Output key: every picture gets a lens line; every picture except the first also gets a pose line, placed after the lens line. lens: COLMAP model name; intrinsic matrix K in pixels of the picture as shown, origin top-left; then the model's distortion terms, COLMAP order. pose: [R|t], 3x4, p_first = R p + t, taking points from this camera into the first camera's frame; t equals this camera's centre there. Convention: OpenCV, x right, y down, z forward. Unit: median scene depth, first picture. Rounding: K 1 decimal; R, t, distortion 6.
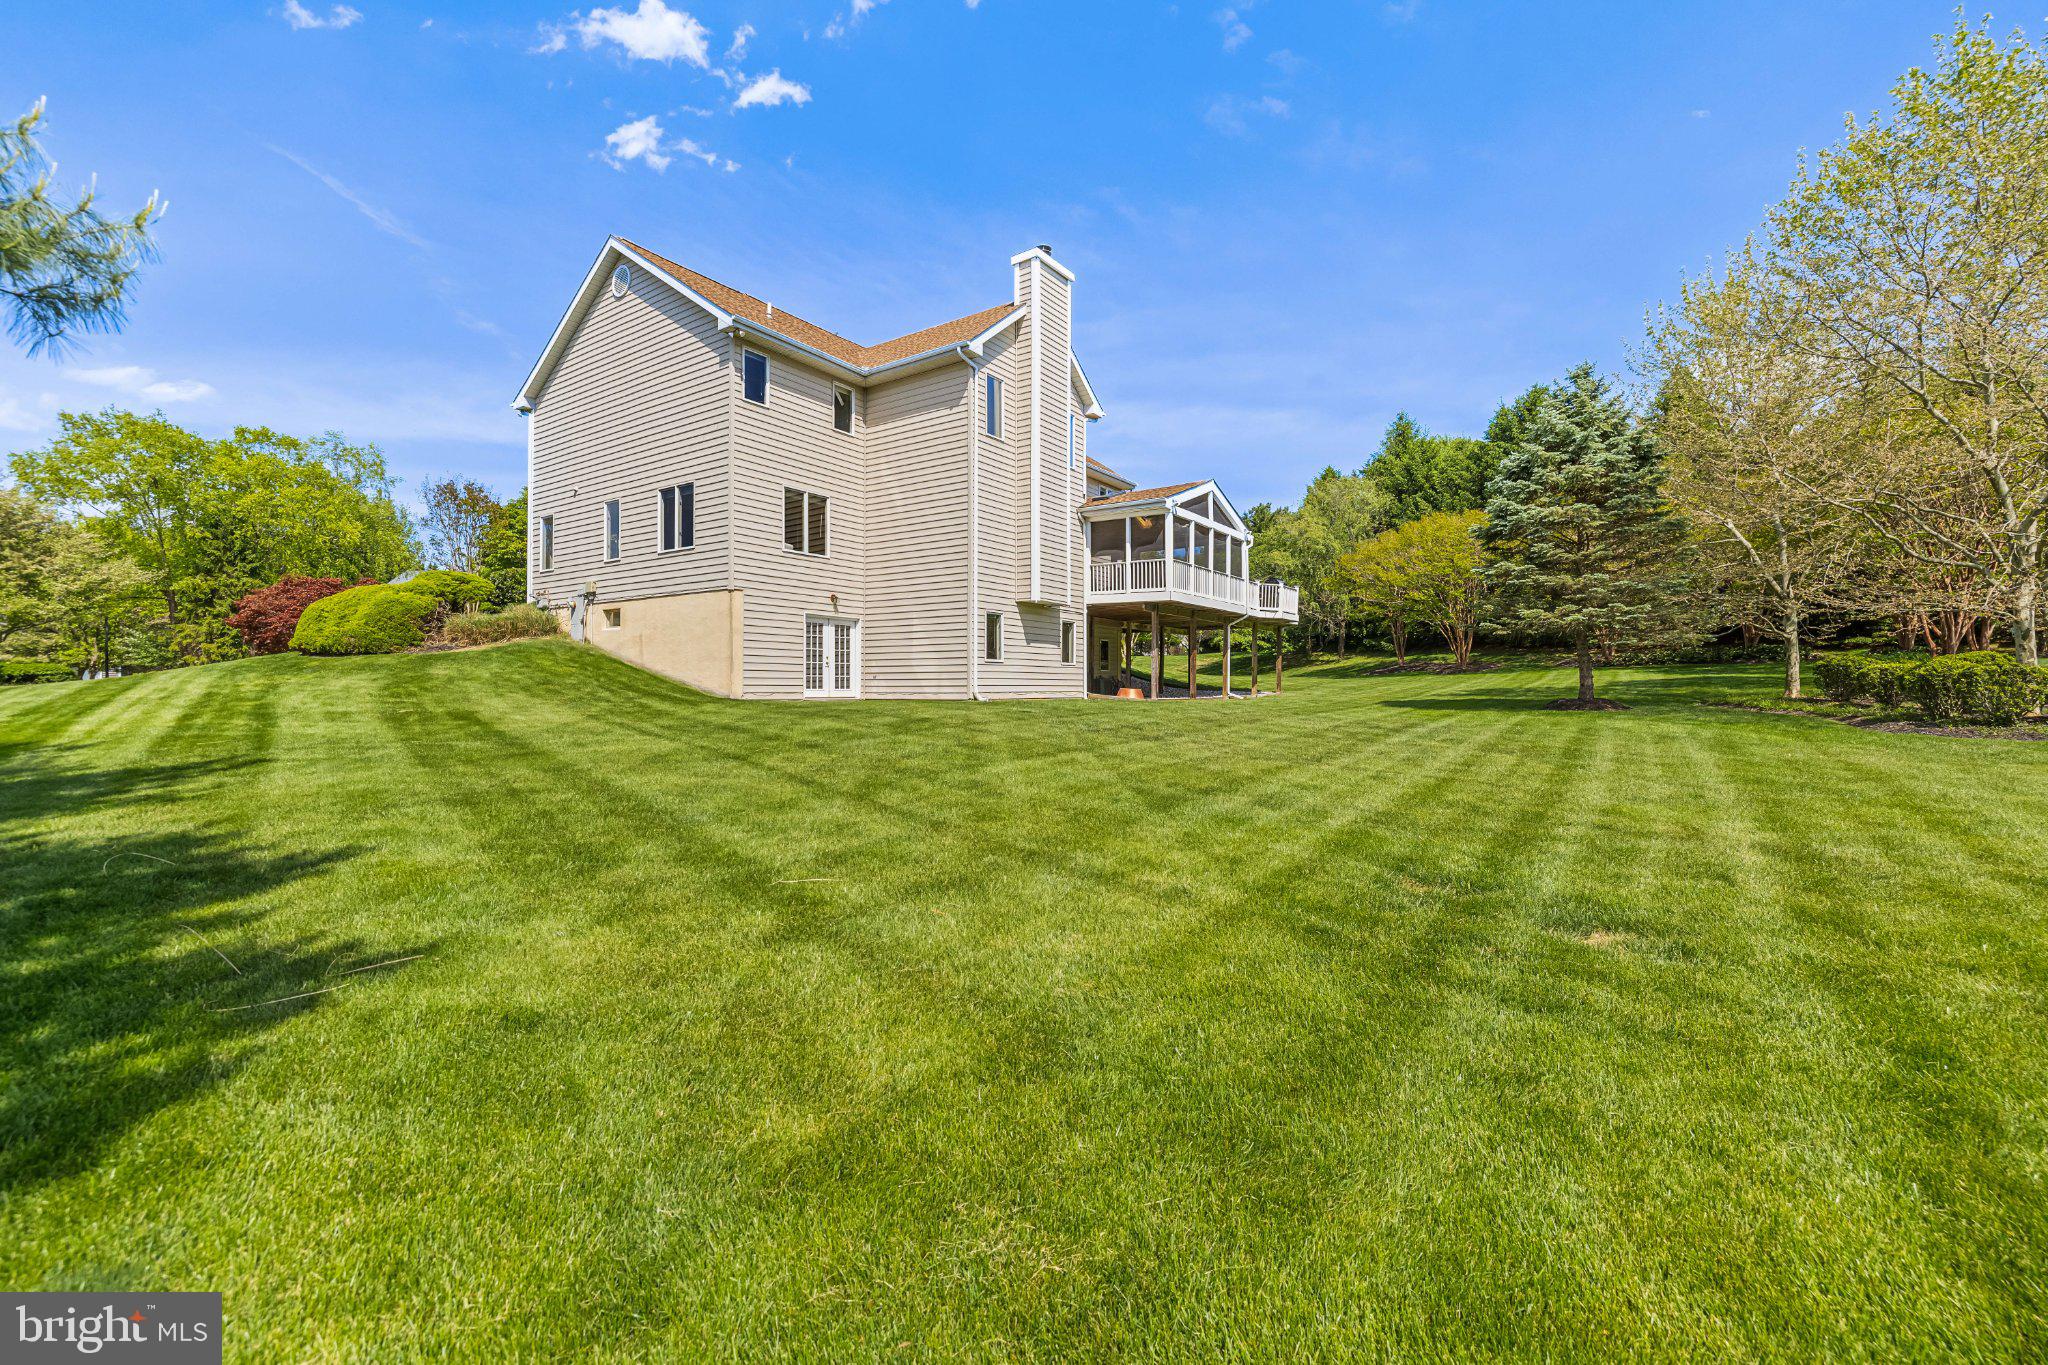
lens RADIAL K [[859.2, 0, 1025.0], [0, 859.2, 687.5], [0, 0, 1]] dist [0.001846, 0.000508]
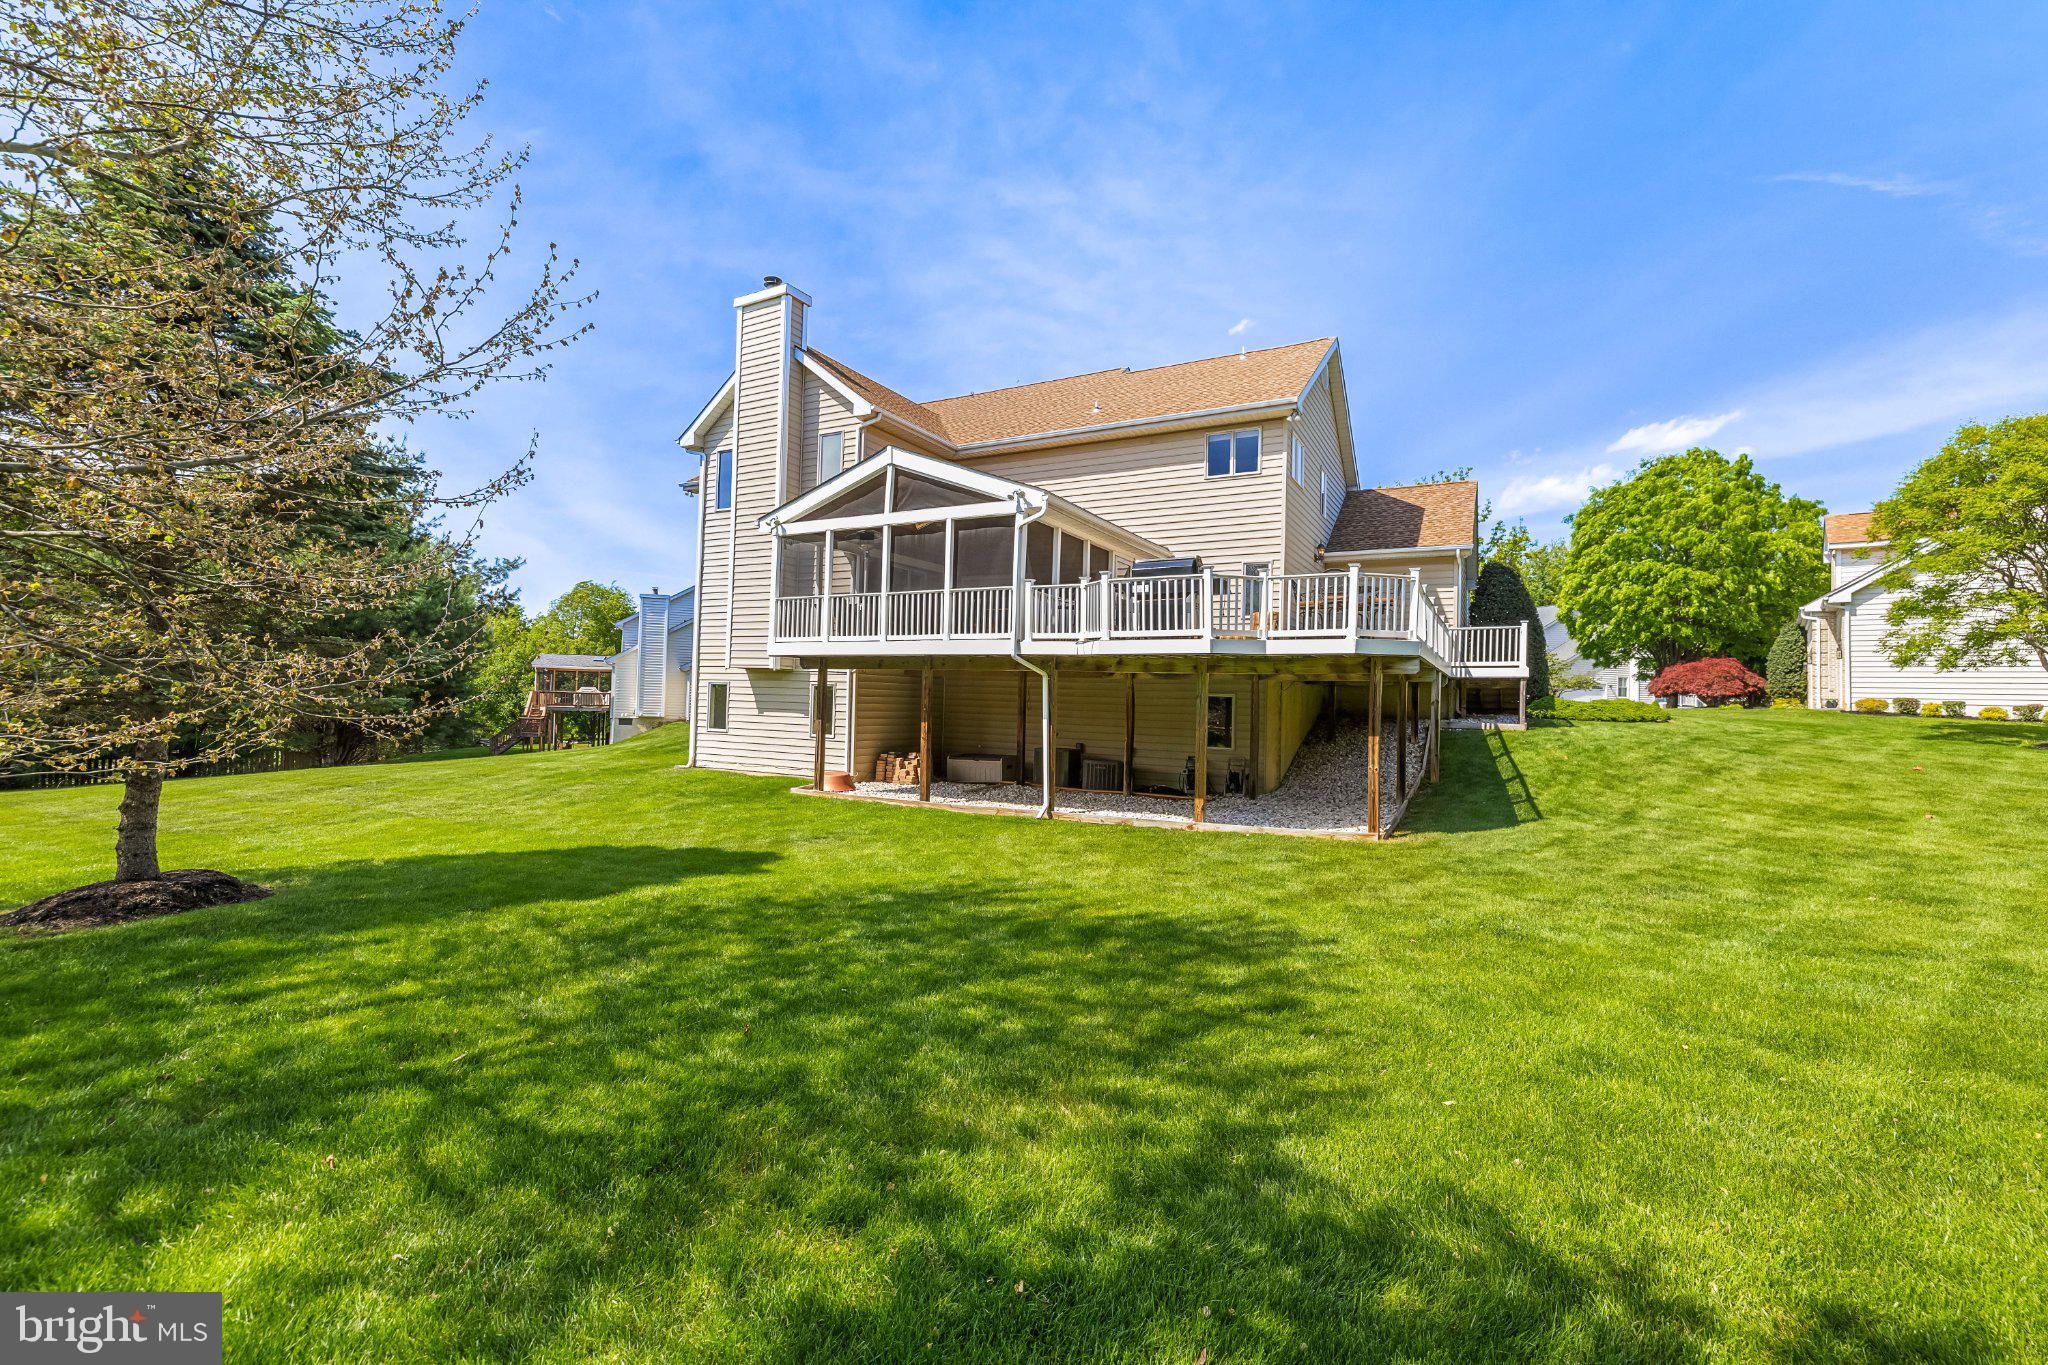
lens RADIAL K [[859.2, 0, 1029.7], [0, 859.2, 677.4], [0, 0, 1]] dist [0.001846, 0.000508]
pose [[0.121141, -0.020842, -0.992417, 0.919297], [-0.018301, 0.999563, -0.023226, -0.070947], [0.992467, 0.020975, 0.120706, 1.130377]]
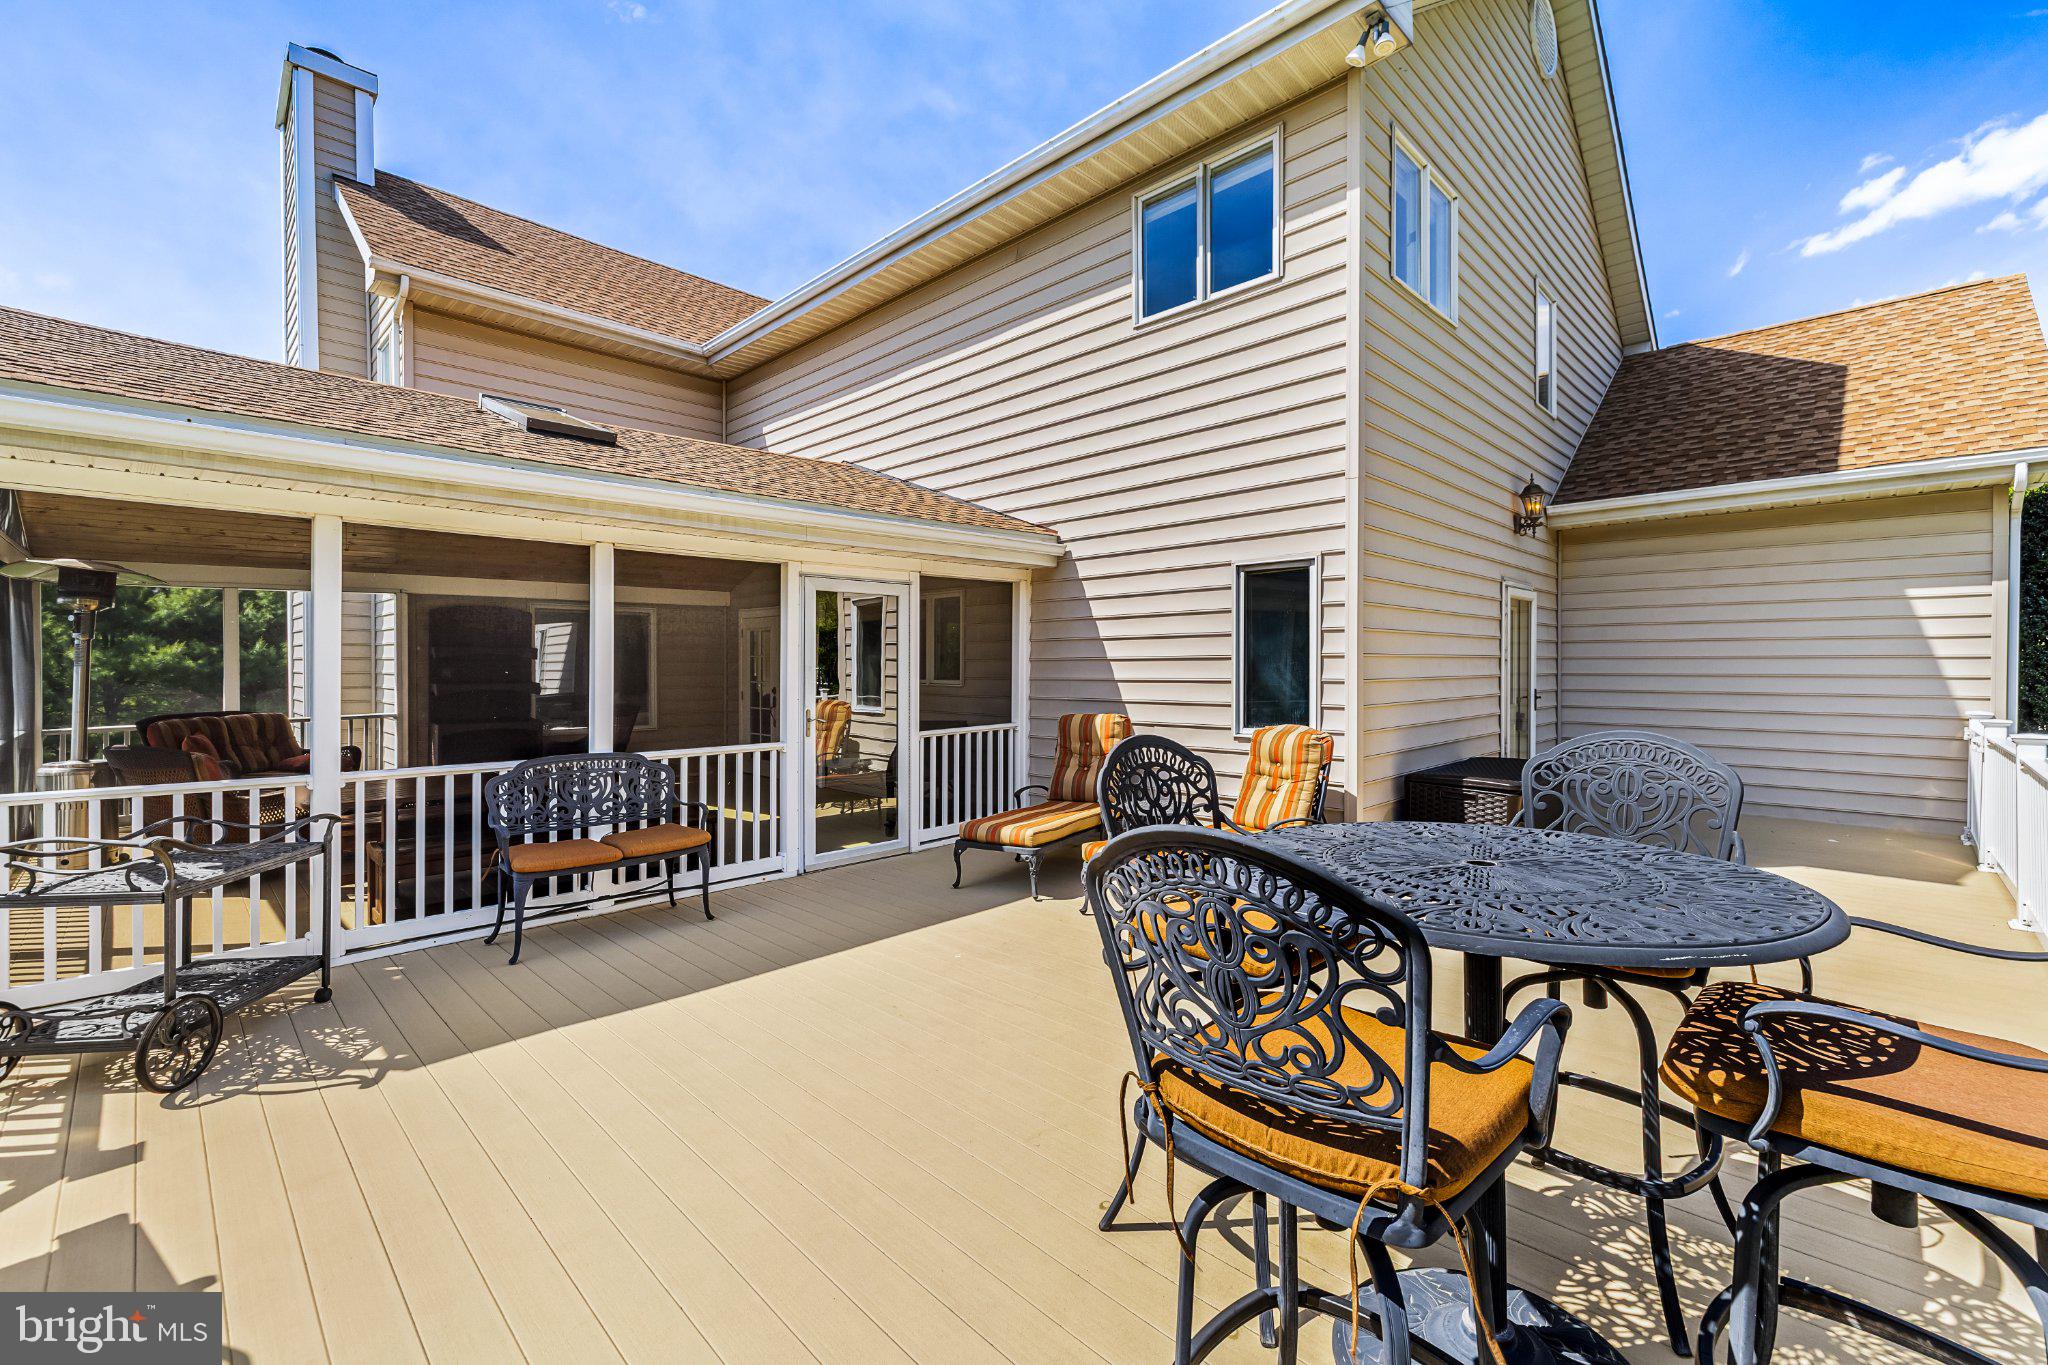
lens RADIAL K [[859.2, 0, 1027.2], [0, 859.2, 680.0], [0, 0, 1]] dist [0.001846, 0.000508]
pose [[-0.153659, 0.012053, -0.988050, 0.415809], [0.012080, 0.999874, 0.010318, -0.168964], [0.988050, -0.010350, -0.153786, 1.400900]]
